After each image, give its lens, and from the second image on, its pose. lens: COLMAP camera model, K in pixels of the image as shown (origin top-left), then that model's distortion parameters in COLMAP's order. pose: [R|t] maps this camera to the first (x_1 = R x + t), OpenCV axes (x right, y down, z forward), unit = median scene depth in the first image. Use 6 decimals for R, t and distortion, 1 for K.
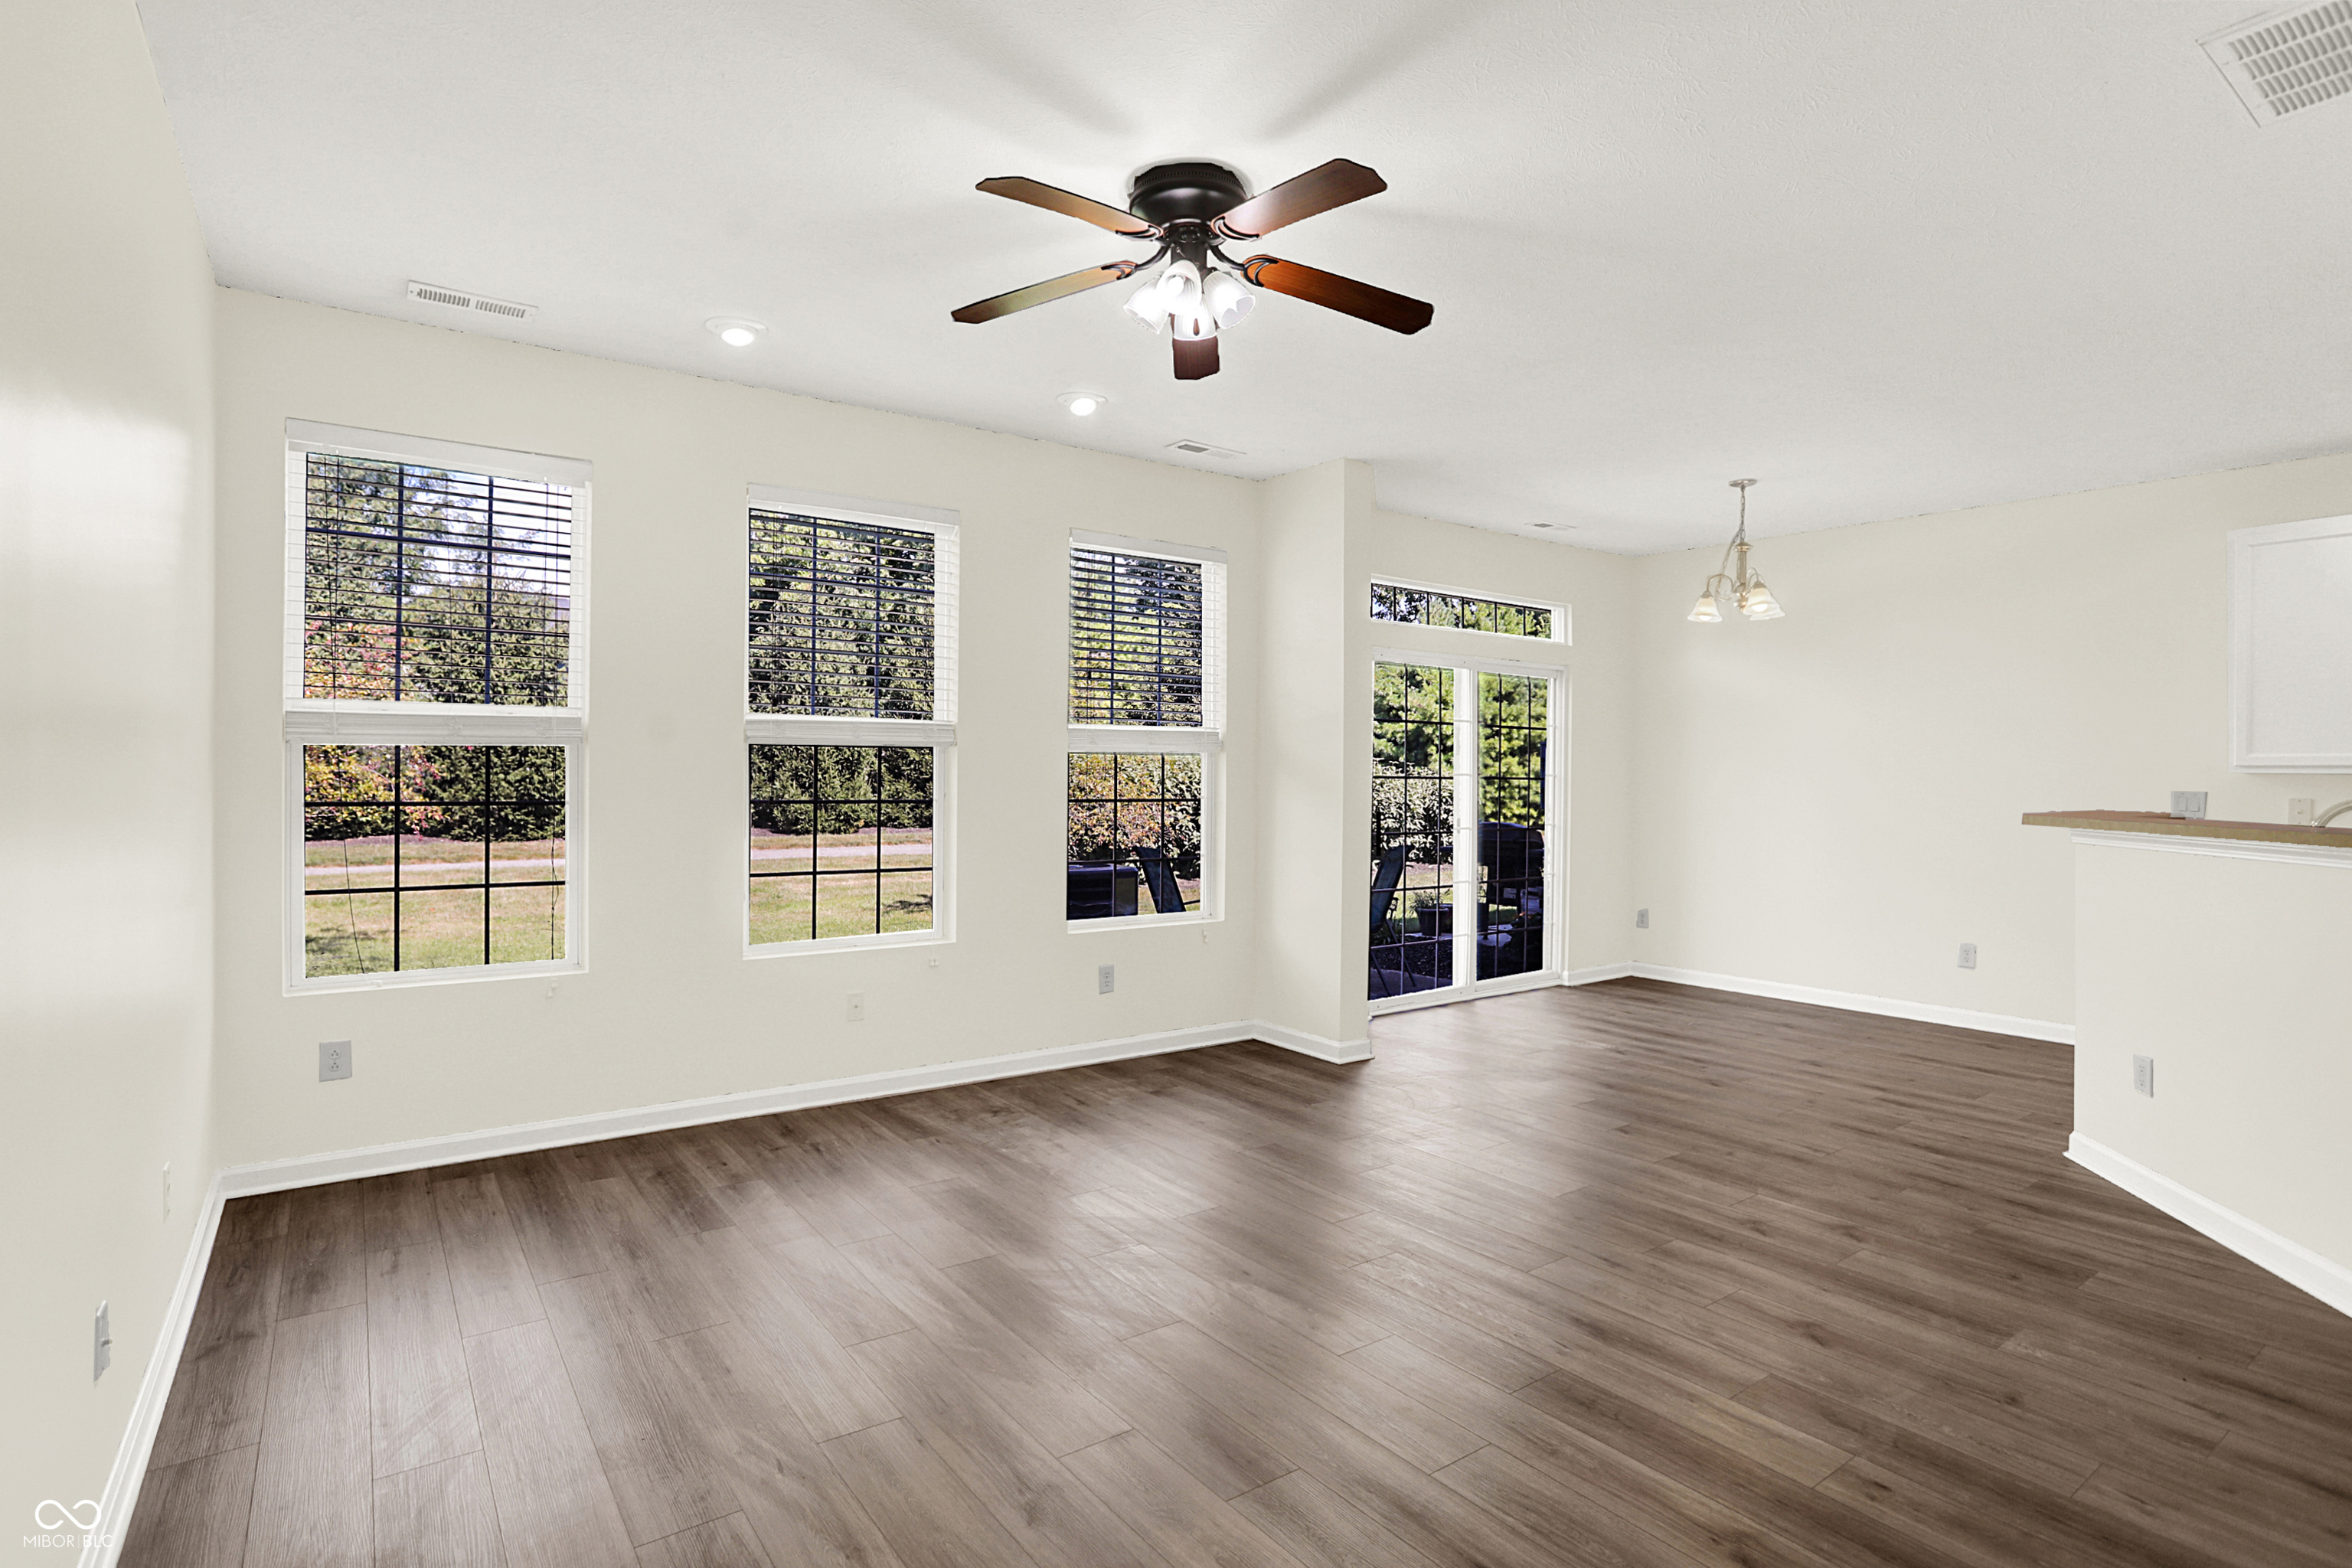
lens RADIAL K [[1176.1, 0, 1173.9], [0, 1176.1, 781.0], [0, 0, 1]] dist [-0.069006, 0.031646]
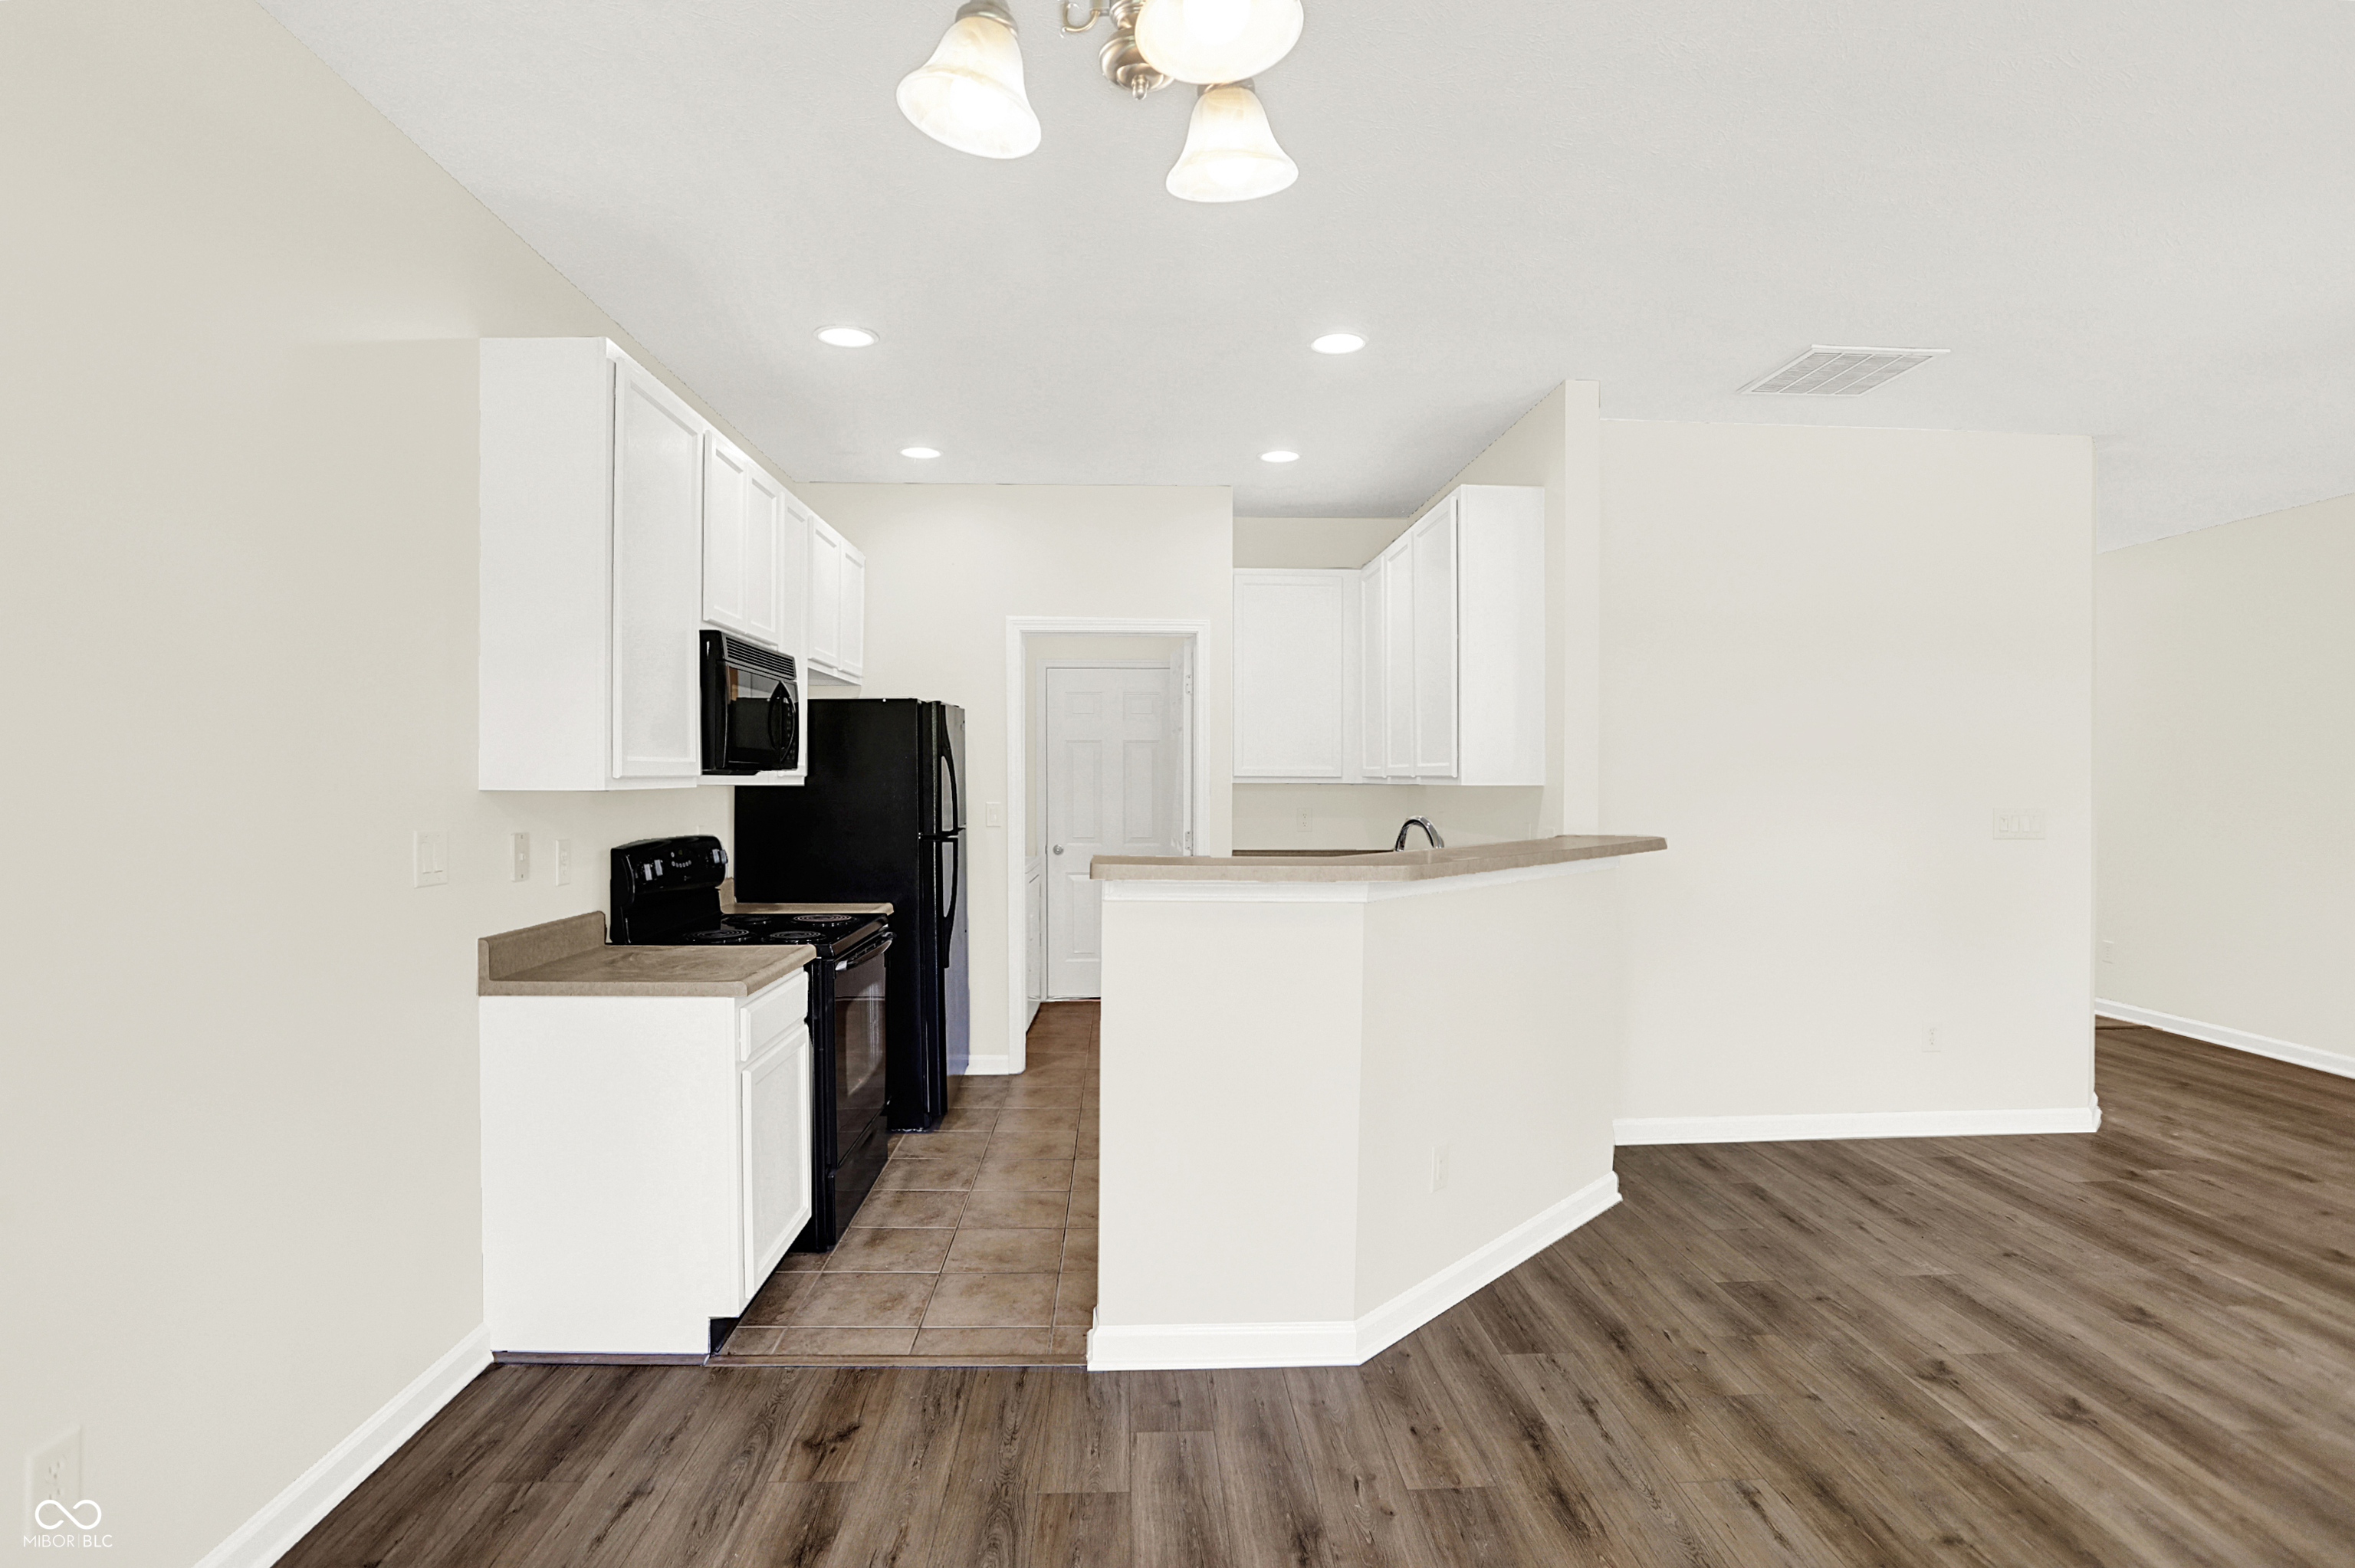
lens RADIAL K [[1172.9, 0, 1166.4], [0, 1172.9, 784.8], [0, 0, 1]] dist [-0.056697, 0.020864]
pose [[-0.833670, -0.012898, 0.552112, 0.499023], [-0.005803, 0.999877, 0.014596, -0.024716], [-0.552232, 0.008964, -0.833642, 1.620404]]
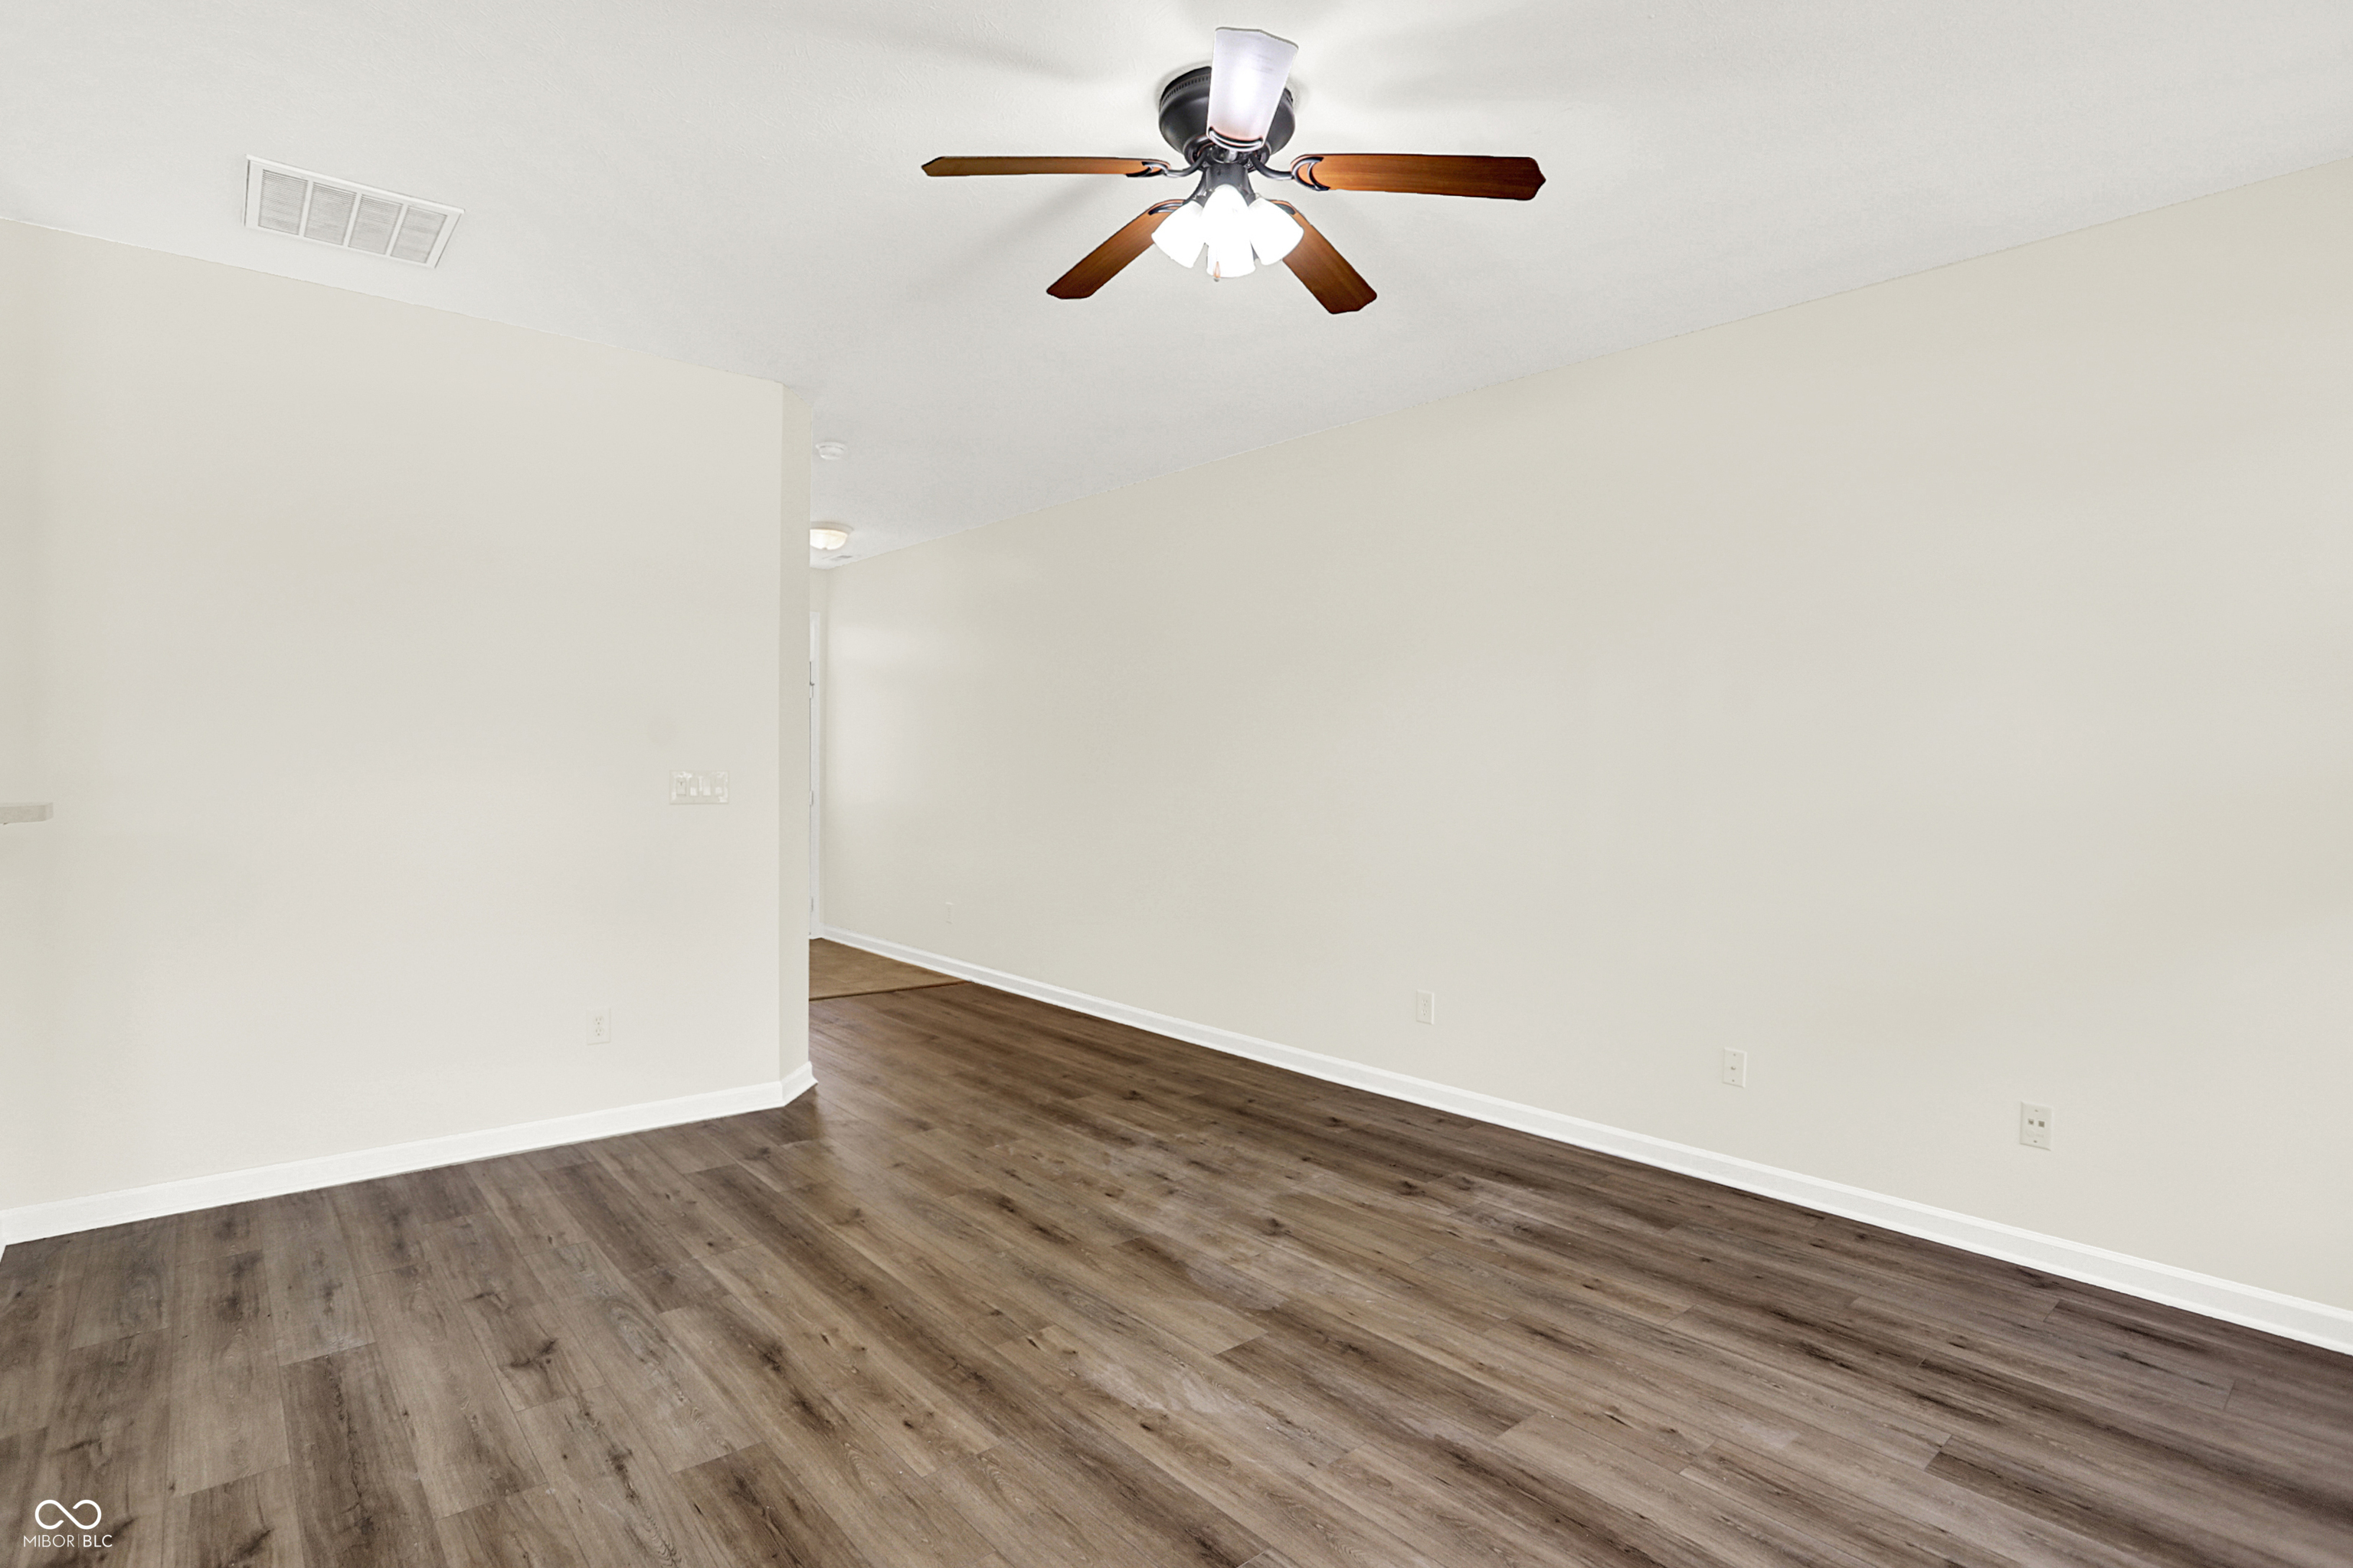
lens RADIAL K [[1172.1, 0, 1165.4], [0, 1172.1, 784.8], [0, 0, 1]] dist [-0.056697, 0.020864]
pose [[-0.996385, -0.016771, -0.083276, 0.089685], [-0.018492, 0.999630, 0.019934, -0.006458], [0.082911, 0.021402, -0.996327, 1.315389]]
